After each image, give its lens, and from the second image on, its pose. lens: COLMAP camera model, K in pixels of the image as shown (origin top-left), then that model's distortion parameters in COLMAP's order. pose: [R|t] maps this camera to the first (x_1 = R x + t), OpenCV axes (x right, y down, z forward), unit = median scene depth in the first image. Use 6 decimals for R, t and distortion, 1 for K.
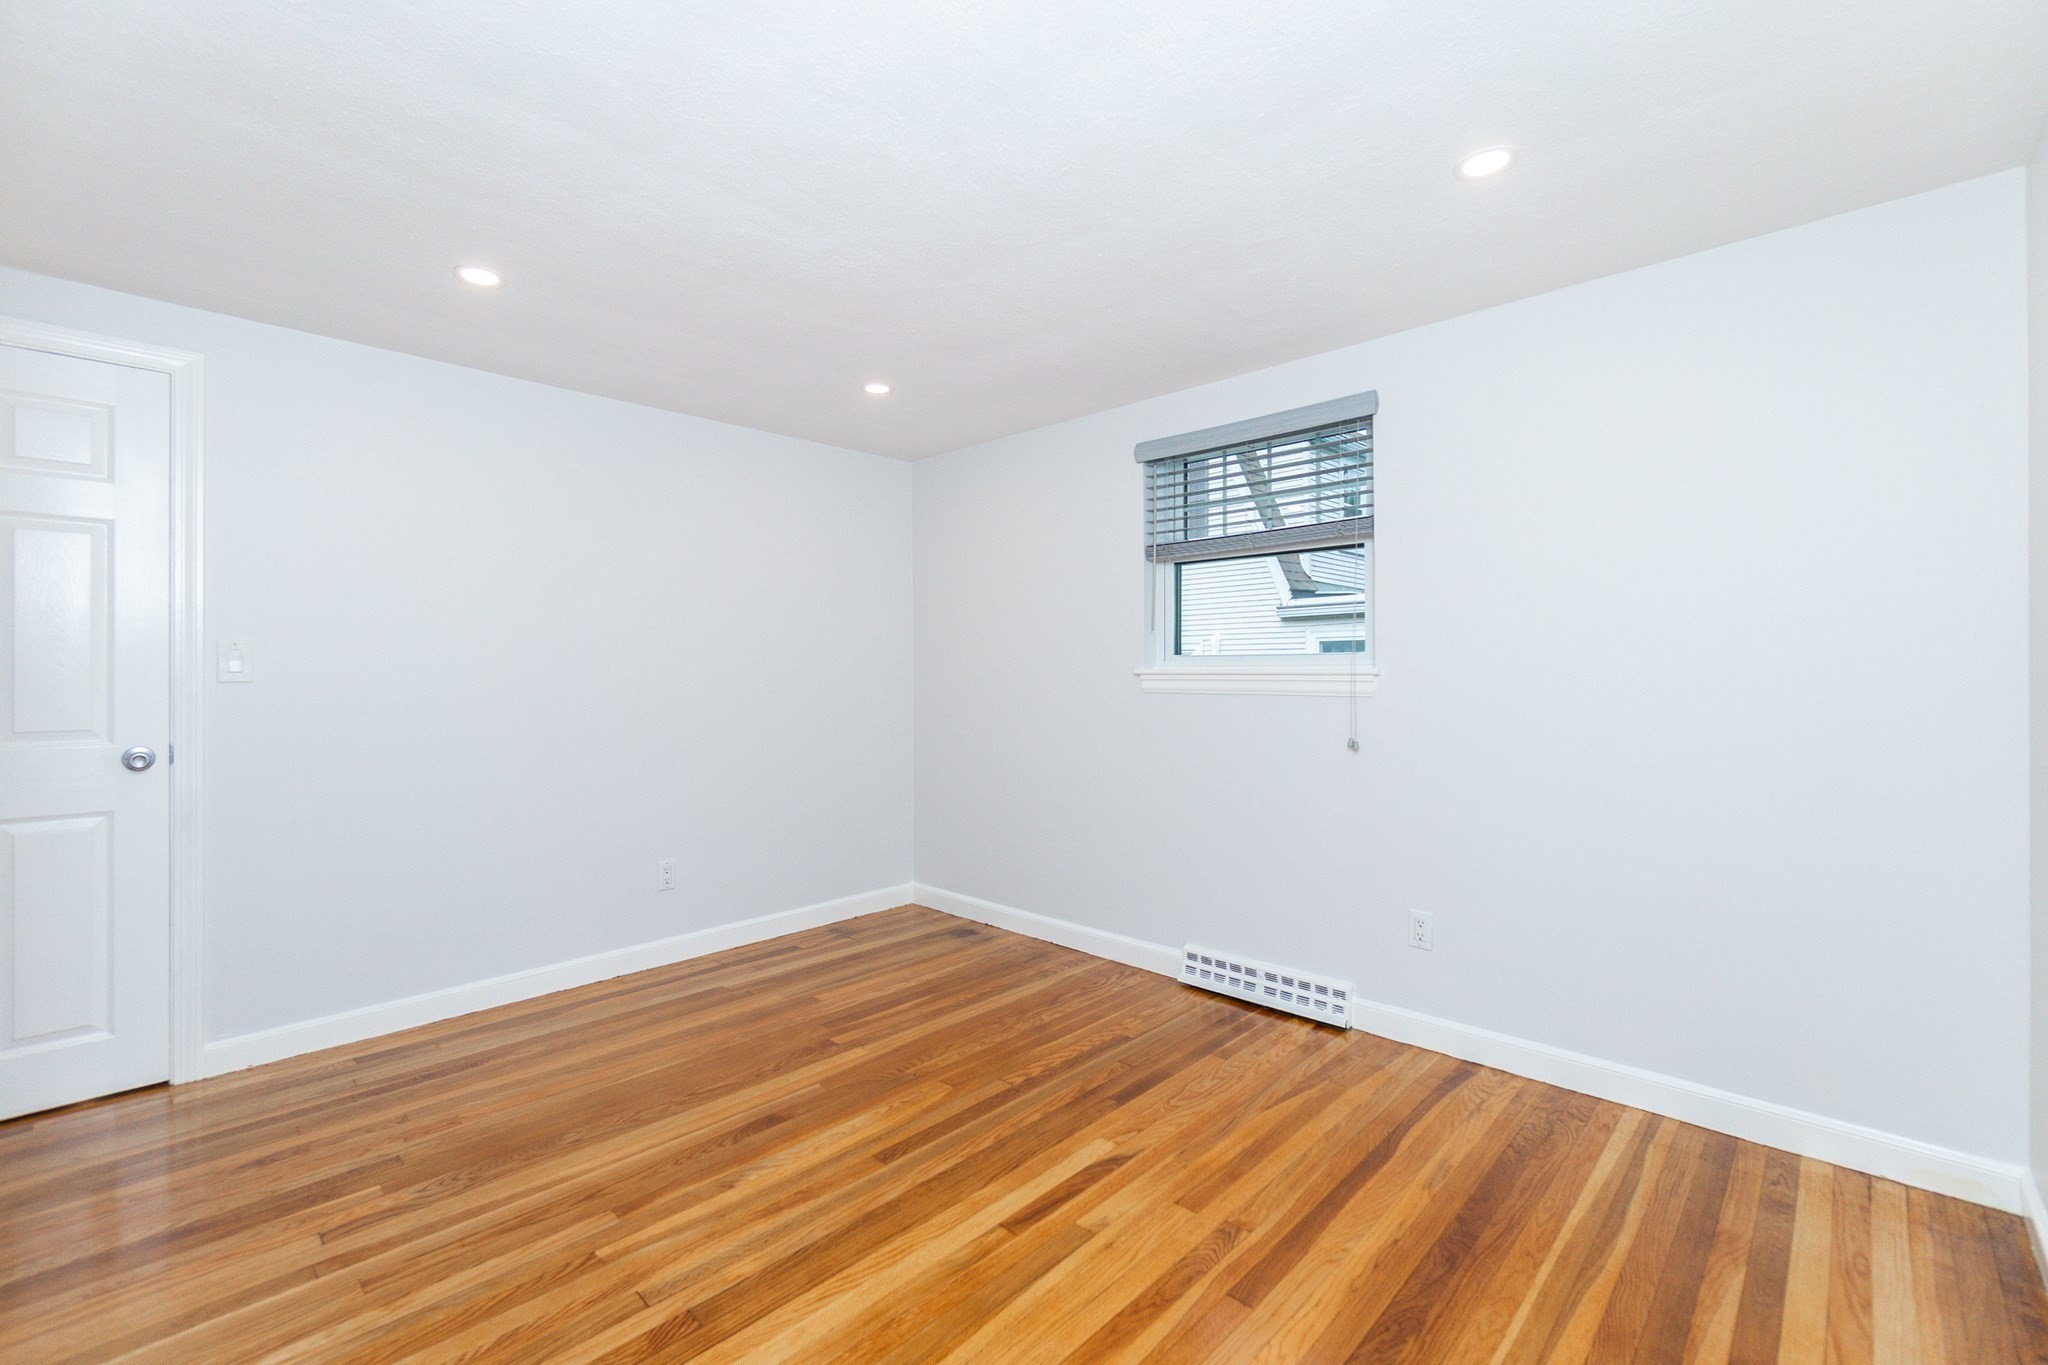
lens RADIAL K [[887.8, 0, 1020.9], [0, 887.8, 672.9], [0, 0, 1]] dist [-0.004647, 0.000271]
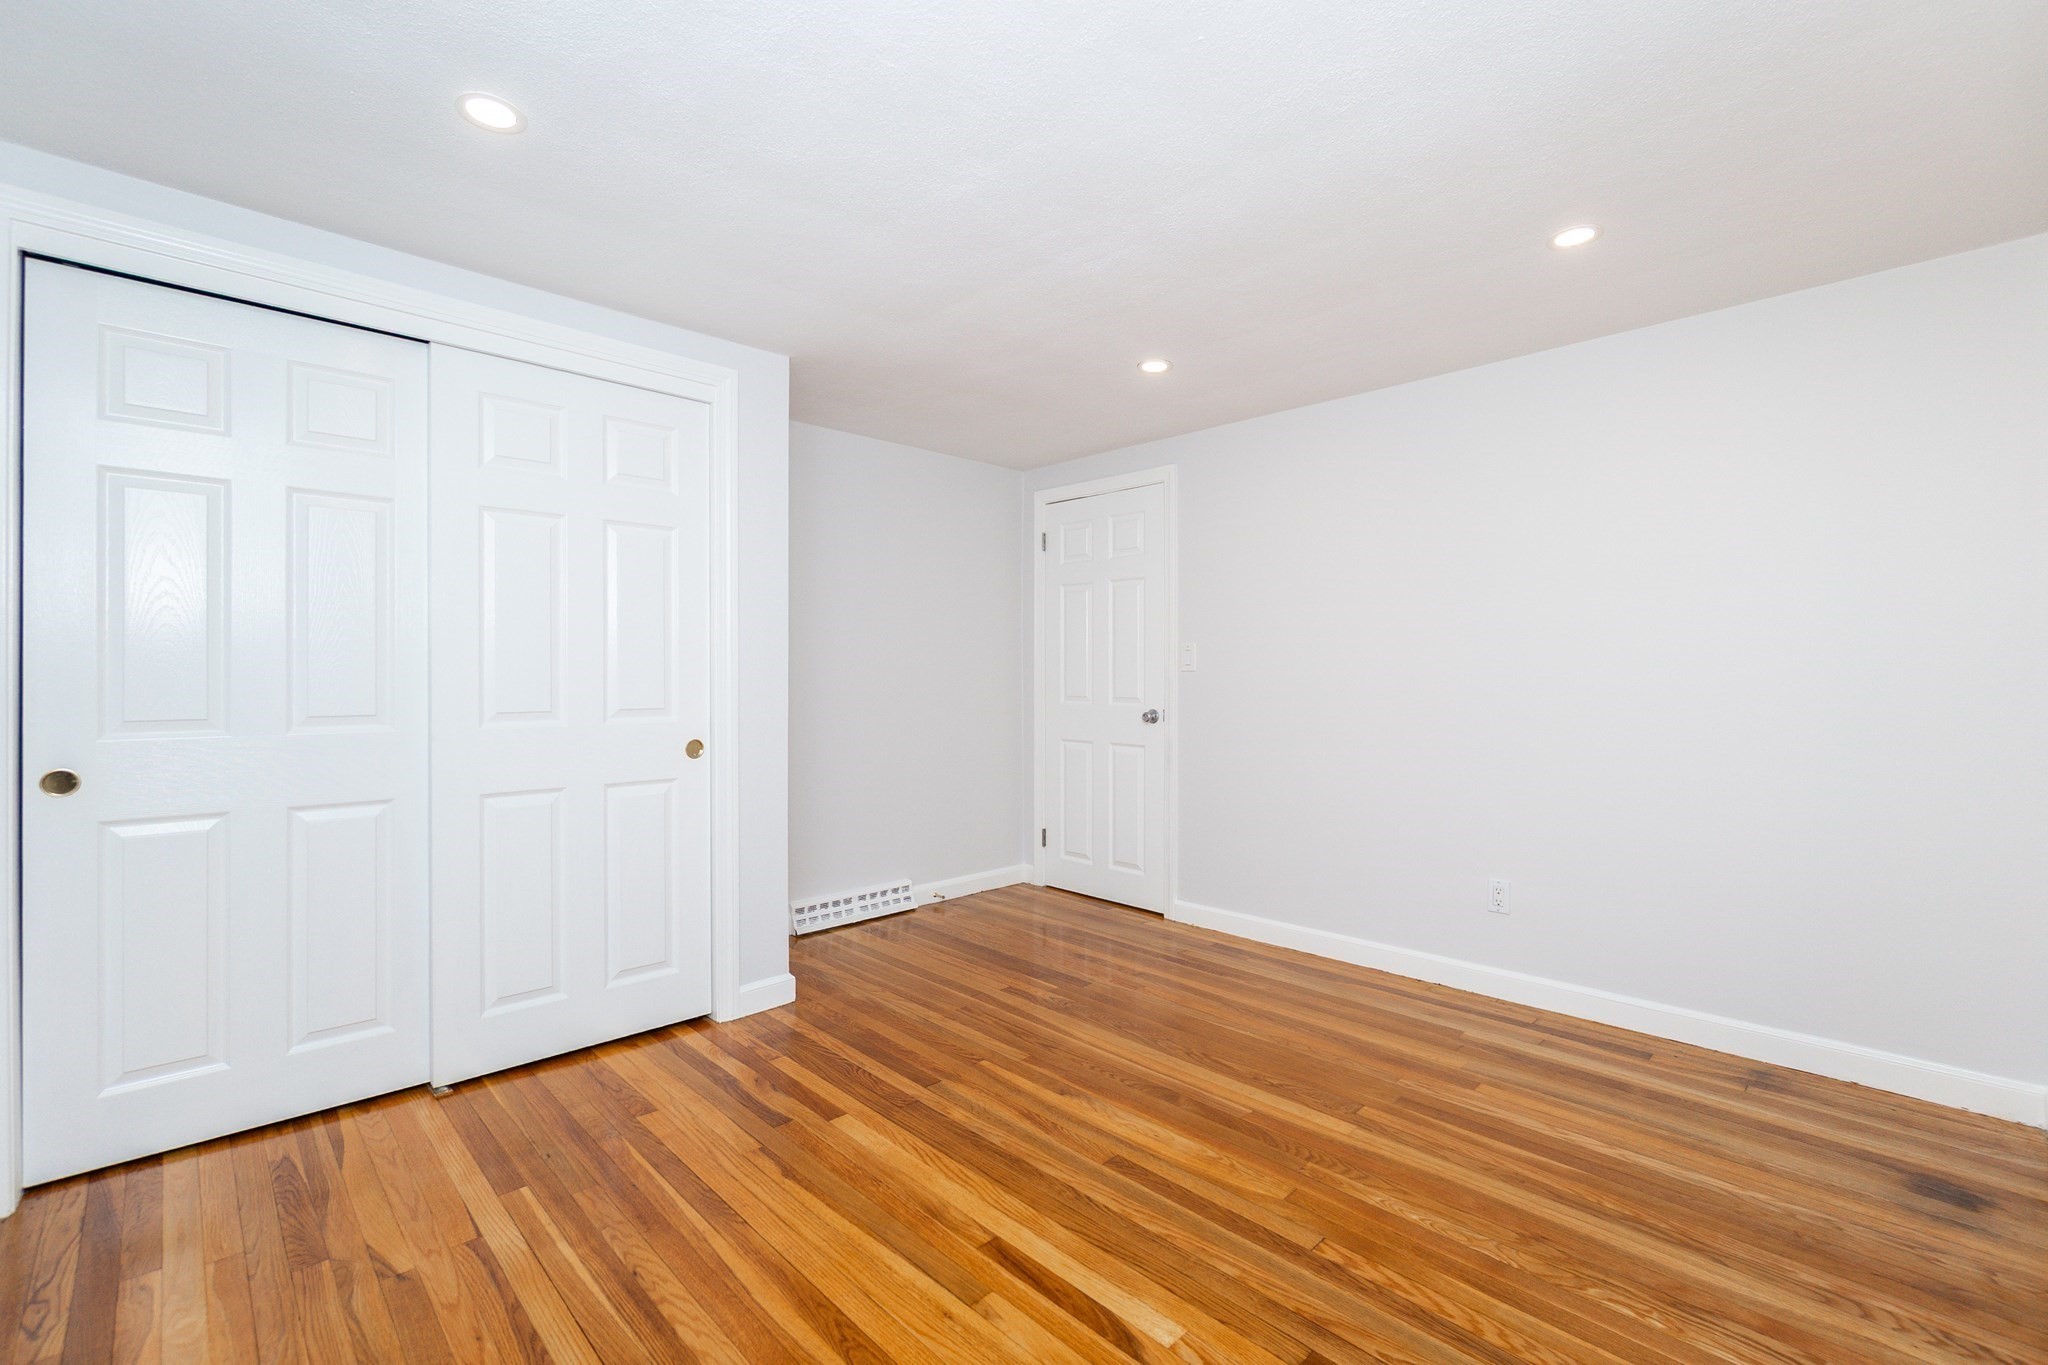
lens RADIAL K [[887.8, 0, 1020.9], [0, 887.8, 672.9], [0, 0, 1]] dist [-0.004647, 0.000271]
pose [[-0.044875, 0.000649, -0.998992, 0.700589], [-0.000404, 1.000000, 0.000668, 0.009985], [0.998993, 0.000434, -0.044874, 0.805579]]
